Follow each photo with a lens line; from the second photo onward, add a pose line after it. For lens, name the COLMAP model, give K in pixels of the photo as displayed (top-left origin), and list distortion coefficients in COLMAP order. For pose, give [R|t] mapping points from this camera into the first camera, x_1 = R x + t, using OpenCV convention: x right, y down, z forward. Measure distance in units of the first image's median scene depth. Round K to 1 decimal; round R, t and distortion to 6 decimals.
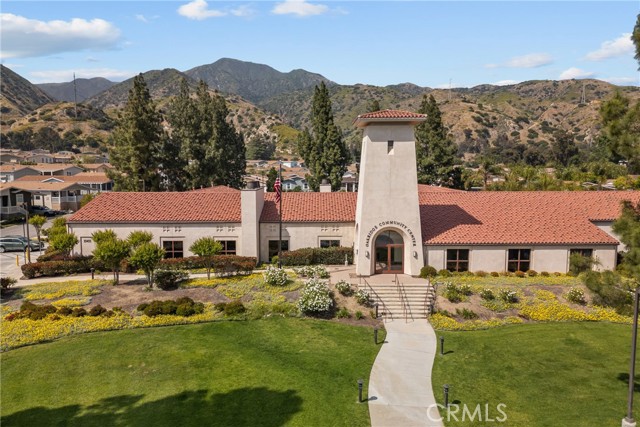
lens RADIAL K [[432.1, 0, 321.3], [0, 432.1, 218.5], [0, 0, 1]] dist [0.011935, -0.016750]
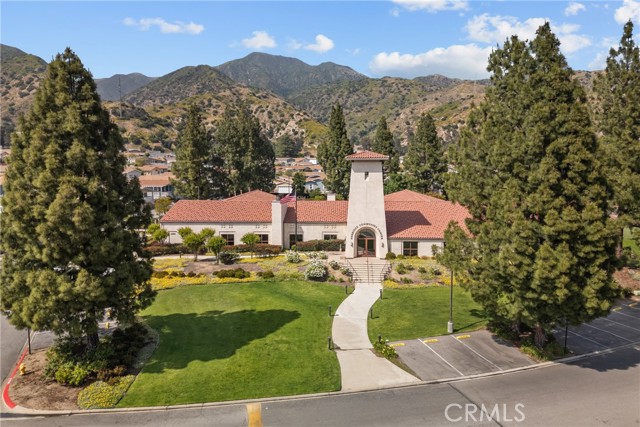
lens RADIAL K [[432.1, 0, 320.3], [0, 432.1, 210.2], [0, 0, 1]] dist [0.011935, -0.016750]
pose [[0.997633, 0.005267, -0.068568, 0.086563], [-0.005131, 0.999985, 0.002157, -0.037367], [0.068578, -0.001800, 0.997644, -0.491253]]
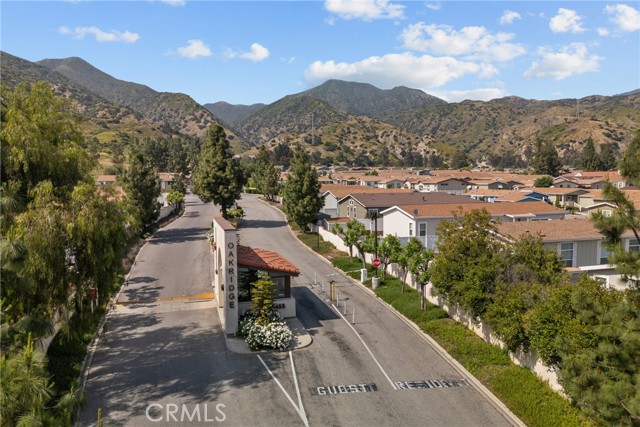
lens RADIAL K [[432.1, 0, 318.7], [0, 432.1, 215.7], [0, 0, 1]] dist [0.011935, -0.016750]
pose [[0.983307, 0.001390, -0.181949, -2.653843], [-0.006914, 0.999534, -0.029732, 0.585708], [0.181823, 0.030494, 0.982858, -4.407685]]
